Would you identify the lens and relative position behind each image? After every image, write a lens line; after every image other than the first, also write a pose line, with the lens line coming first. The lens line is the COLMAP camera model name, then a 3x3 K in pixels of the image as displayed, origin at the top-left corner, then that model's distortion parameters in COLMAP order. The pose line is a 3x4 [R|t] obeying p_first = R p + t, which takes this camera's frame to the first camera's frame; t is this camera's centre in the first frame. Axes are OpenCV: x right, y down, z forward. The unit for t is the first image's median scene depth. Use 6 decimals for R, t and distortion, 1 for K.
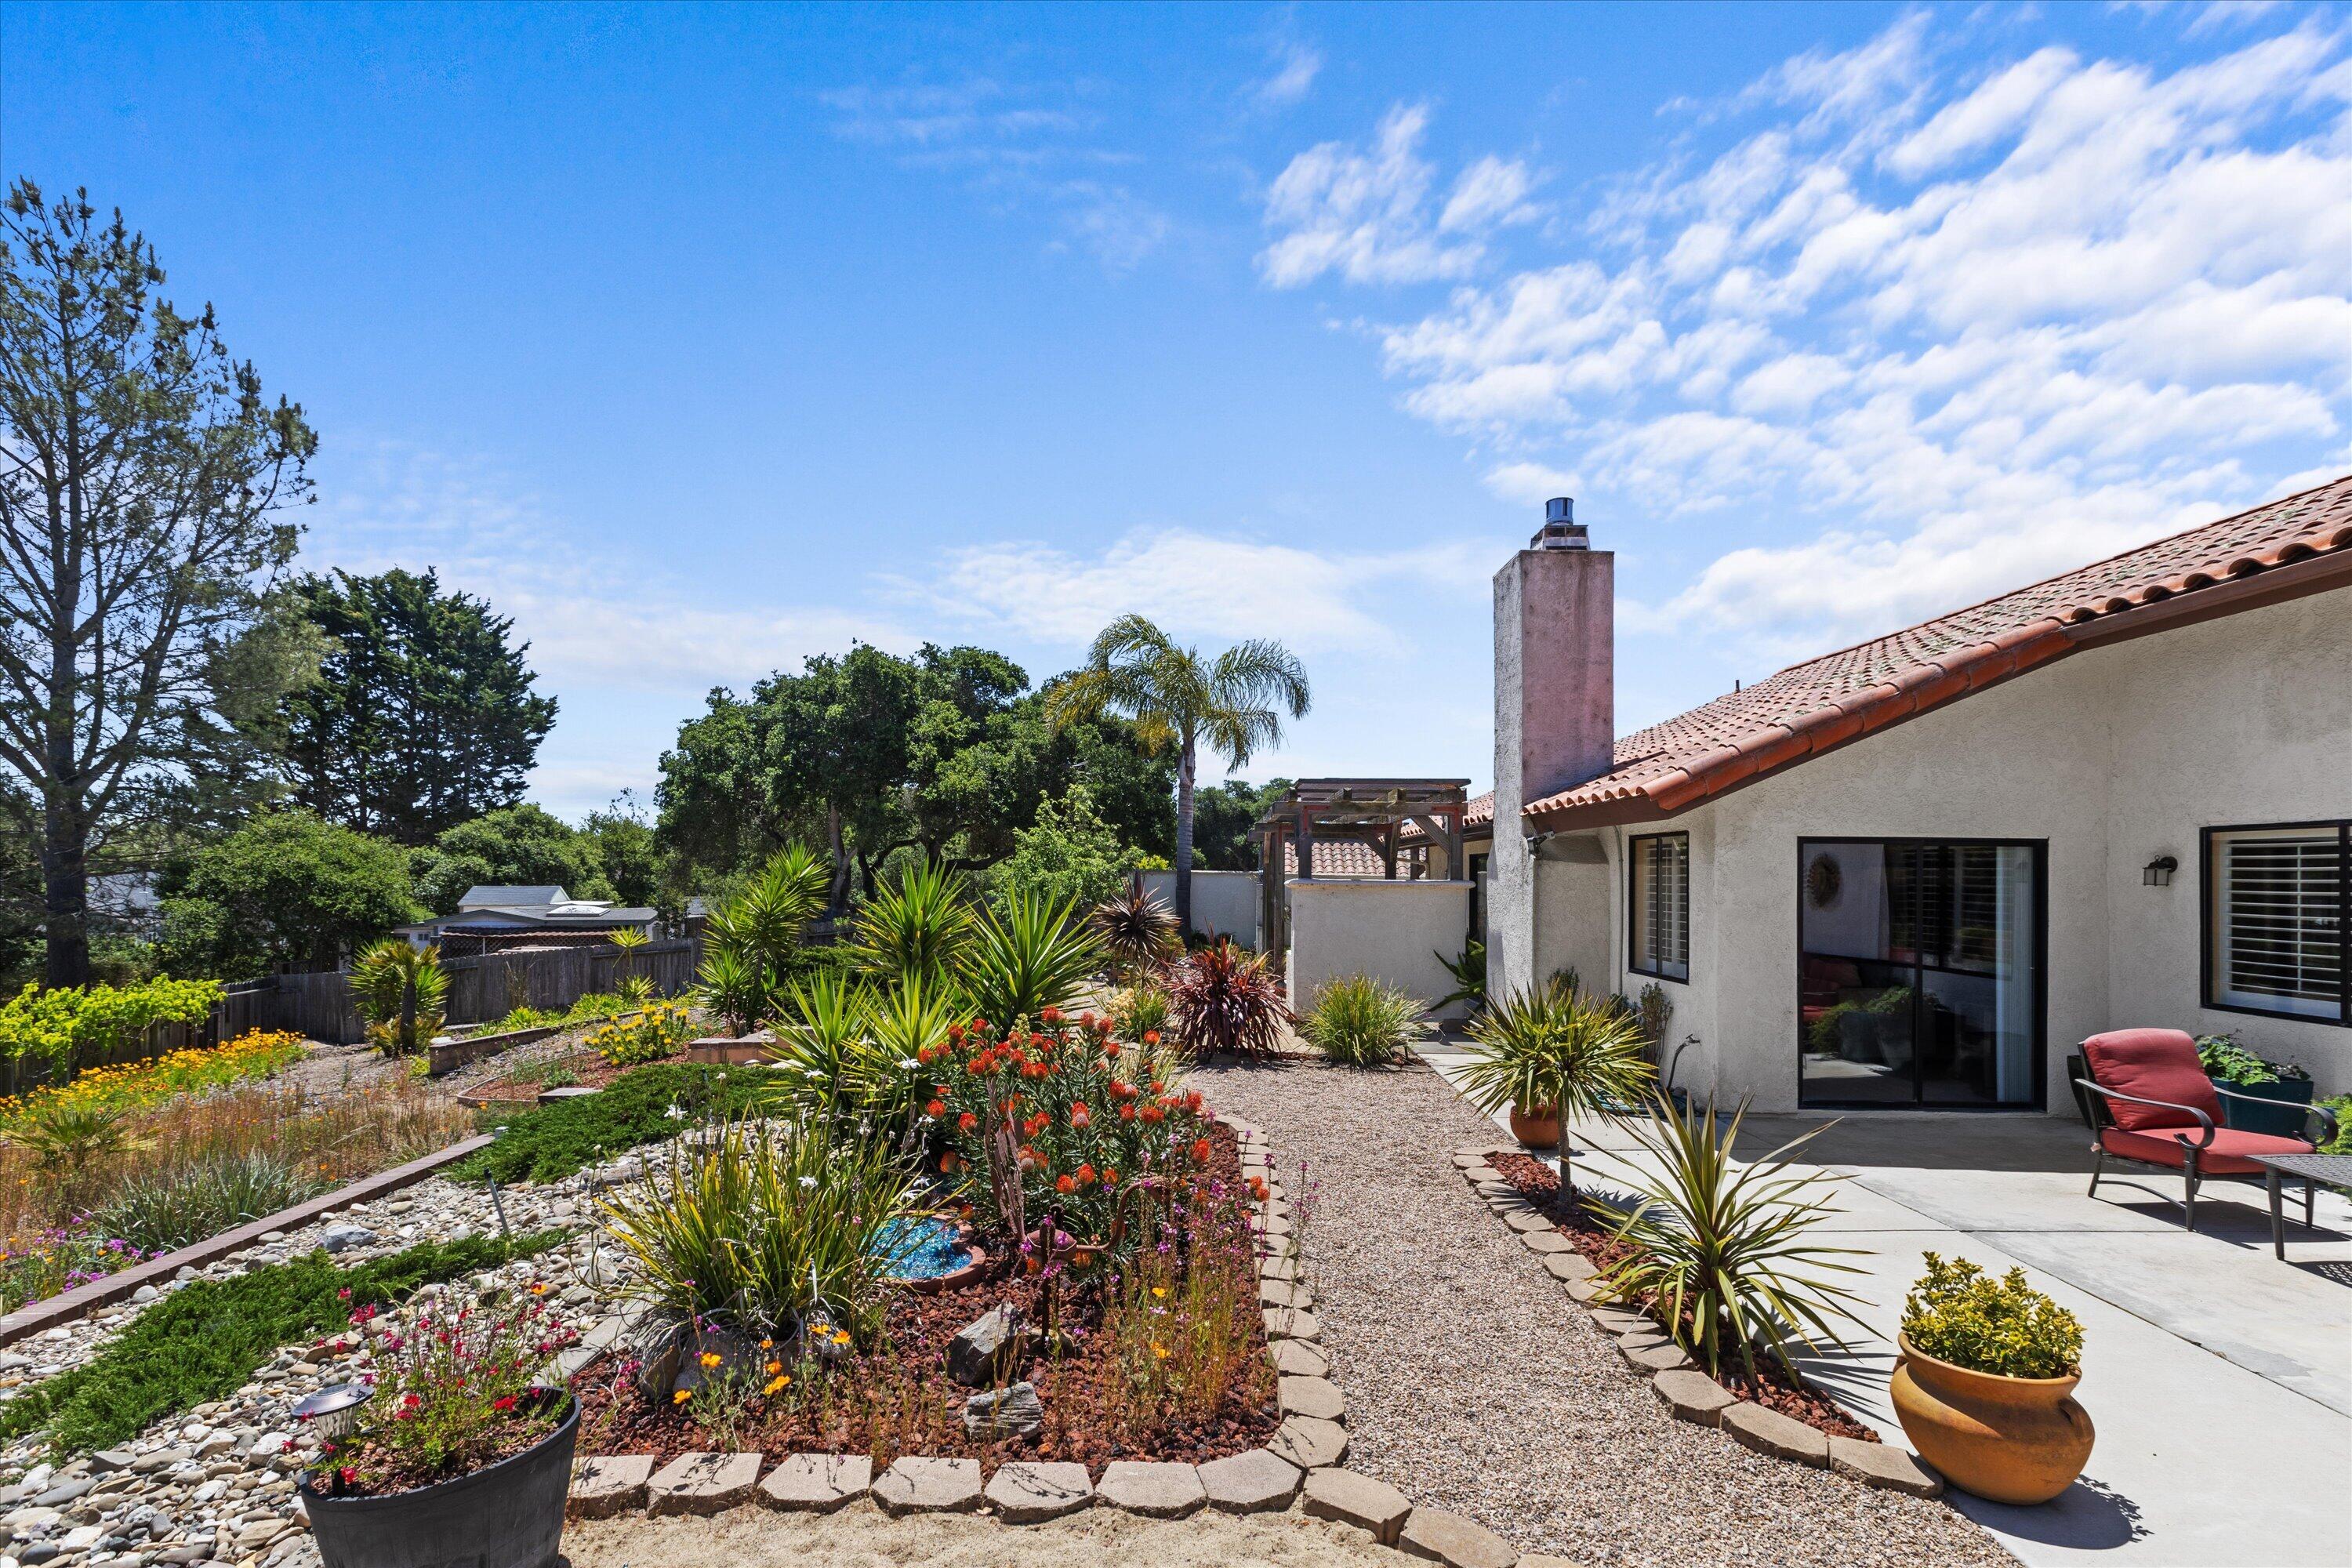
lens RADIAL K [[1083.8, 0, 1179.8], [0, 1083.8, 864.7], [0, 0, 1]] dist [-0.002113, -0.000397]
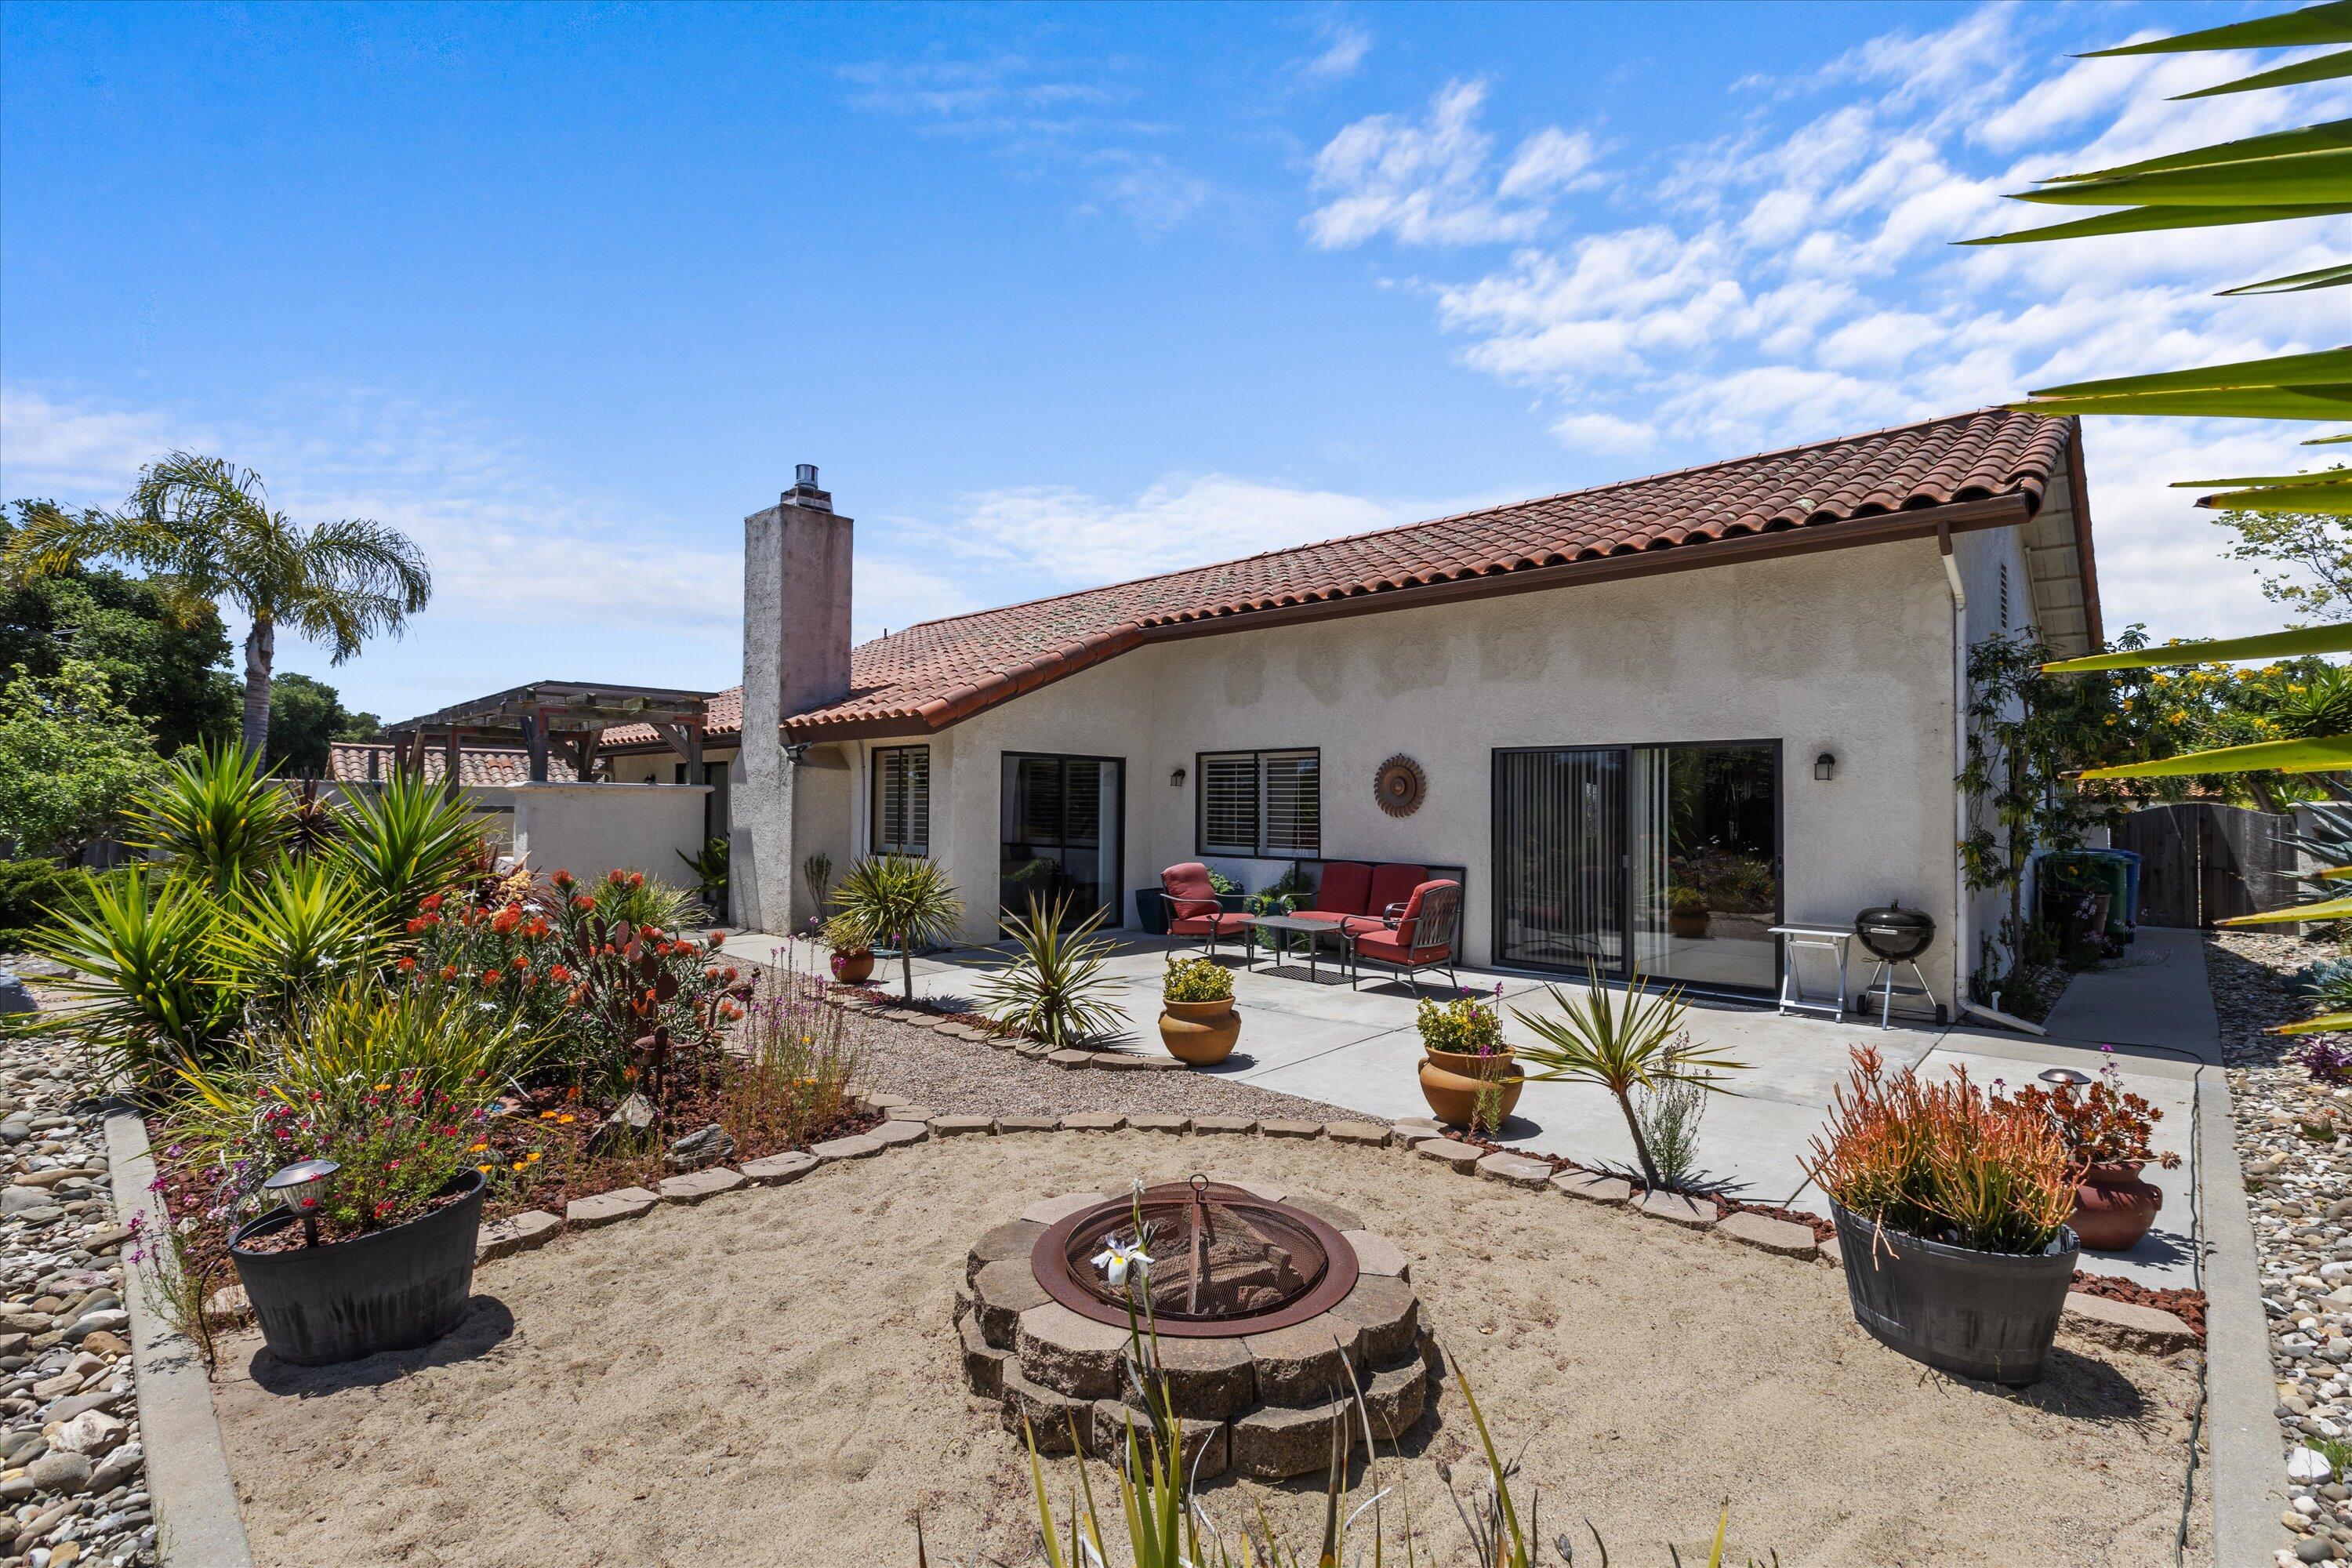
lens RADIAL K [[1058.1, 0, 1176.0], [0, 1058.1, 784.0], [0, 0, 1]] dist [0.000625, 0.000207]
pose [[0.680584, 0.011796, 0.732575, -0.240279], [-0.008857, 0.999930, -0.007872, 0.021786], [-0.732616, -0.001131, 0.680641, -0.102238]]
